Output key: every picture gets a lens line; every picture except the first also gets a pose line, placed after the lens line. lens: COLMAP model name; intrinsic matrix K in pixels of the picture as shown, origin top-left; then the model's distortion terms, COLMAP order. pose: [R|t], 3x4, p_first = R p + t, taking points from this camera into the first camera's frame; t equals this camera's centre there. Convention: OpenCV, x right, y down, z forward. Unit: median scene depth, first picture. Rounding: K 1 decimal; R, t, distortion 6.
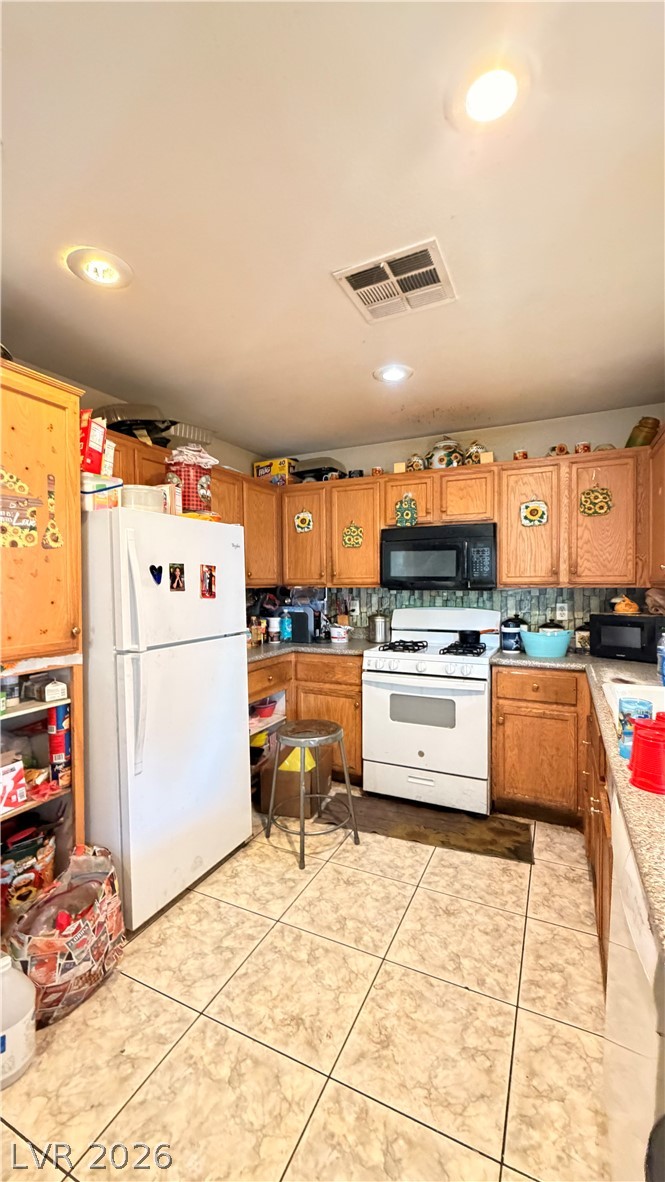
lens RADIAL K [[469.7, 0, 333.5], [0, 469.7, 590.9], [0, 0, 1]] dist [-0.000935, -0.000076]
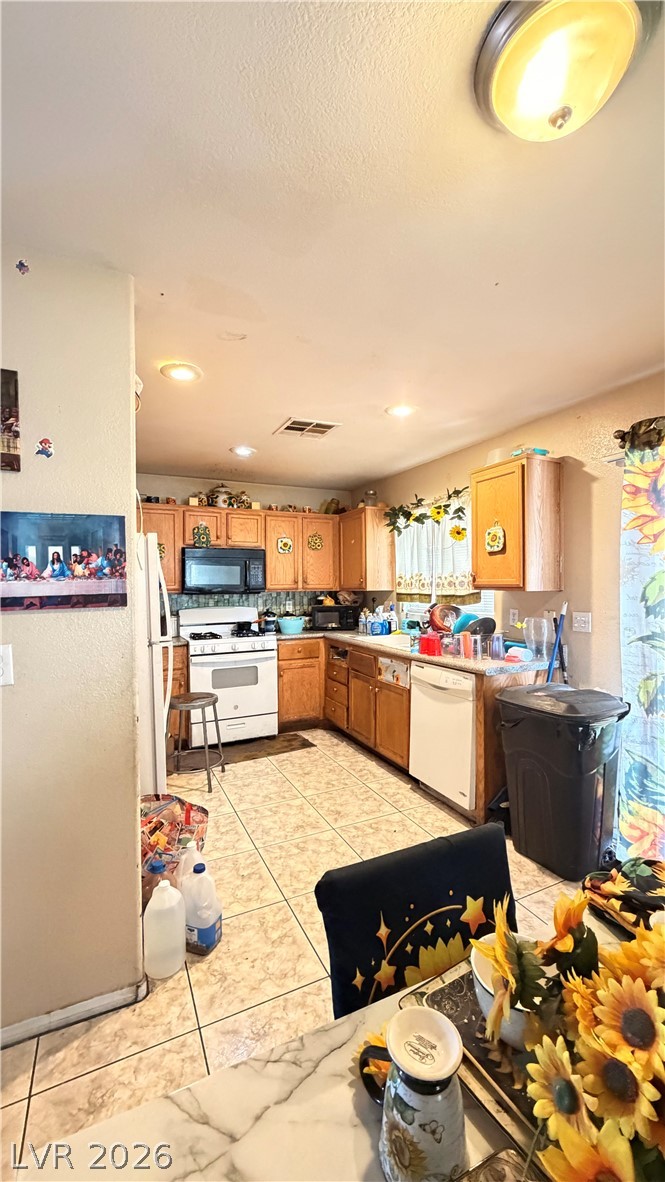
lens RADIAL K [[469.7, 0, 333.5], [0, 469.7, 590.9], [0, 0, 1]] dist [-0.000935, -0.000076]
pose [[0.623755, -0.008876, 0.781570, -0.788345], [0.019252, 0.999807, -0.004010, 0.001003], [-0.781383, 0.017548, 0.623805, -0.148149]]
